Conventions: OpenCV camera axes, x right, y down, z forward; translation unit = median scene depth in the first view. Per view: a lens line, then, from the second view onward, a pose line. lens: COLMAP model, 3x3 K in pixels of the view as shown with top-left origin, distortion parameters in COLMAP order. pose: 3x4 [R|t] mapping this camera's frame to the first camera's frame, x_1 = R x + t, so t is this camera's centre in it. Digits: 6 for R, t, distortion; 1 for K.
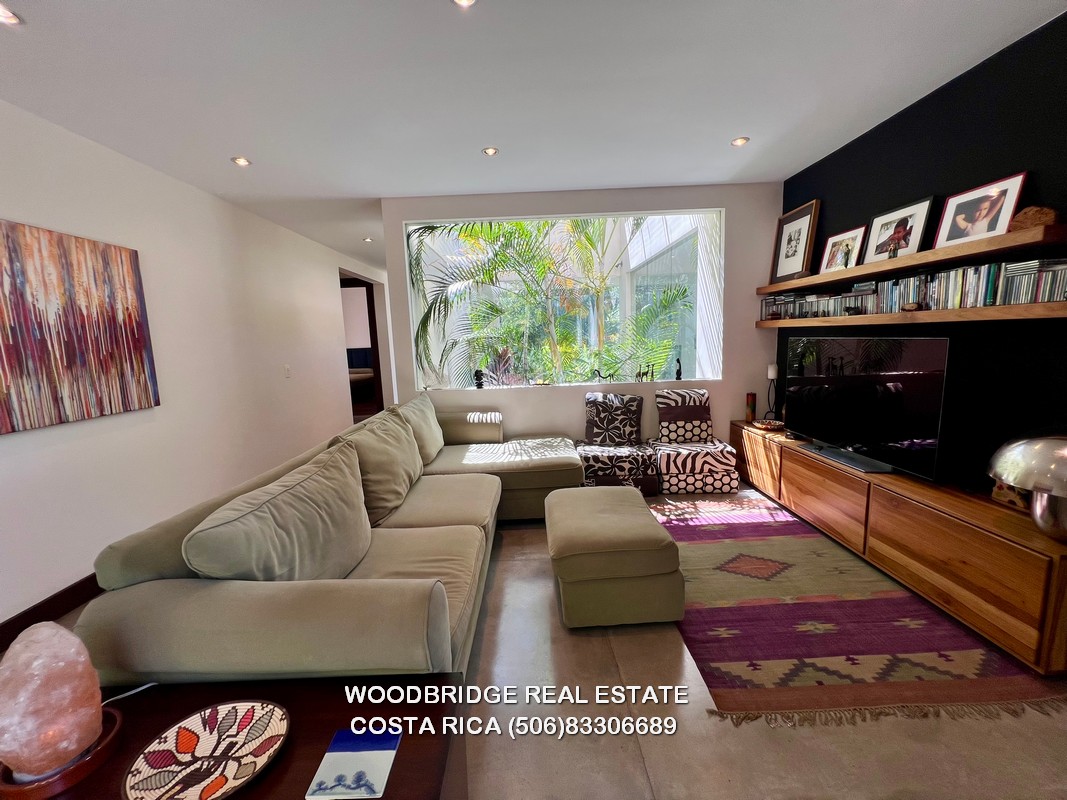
lens RADIAL K [[429.2, 0, 531.3], [0, 429.2, 397.0], [0, 0, 1]] dist [-0.002274, 0.001118]
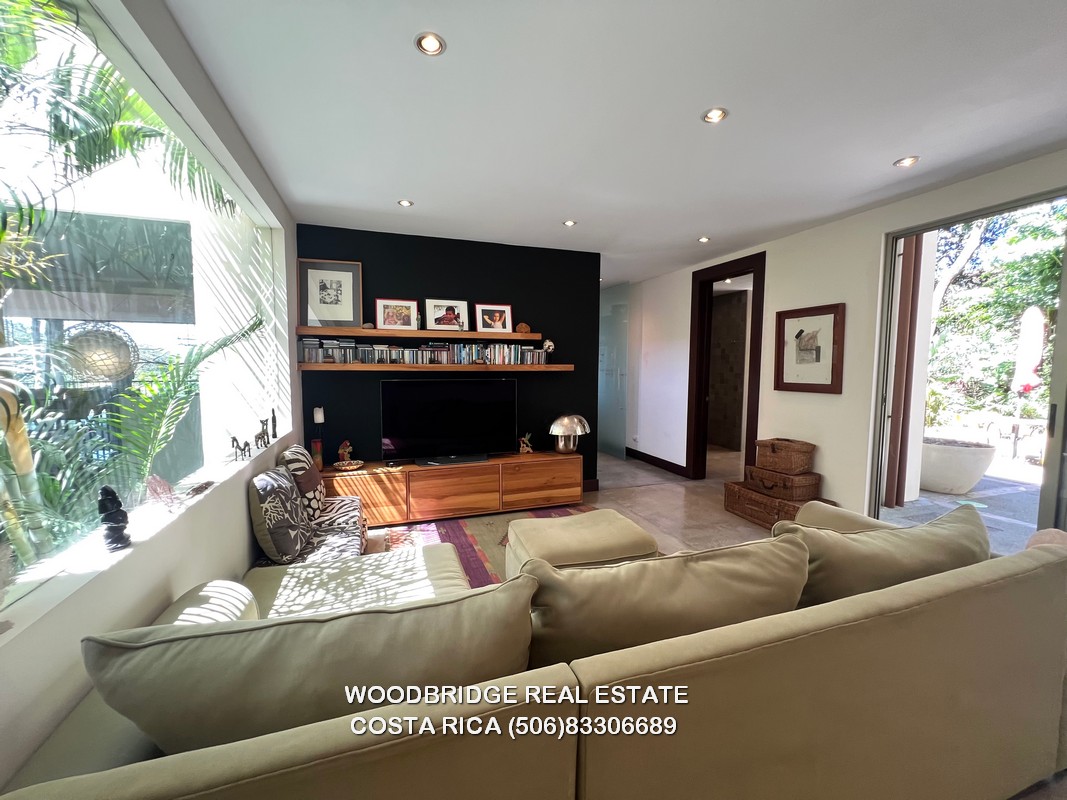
lens RADIAL K [[429.2, 0, 526.9], [0, 429.2, 398.1], [0, 0, 1]] dist [-0.002274, 0.001118]
pose [[-0.316785, -0.040418, 0.947636, -0.714124], [0.139289, 0.986278, 0.088628, -0.165261], [-0.938214, 0.160071, -0.306809, 1.185879]]
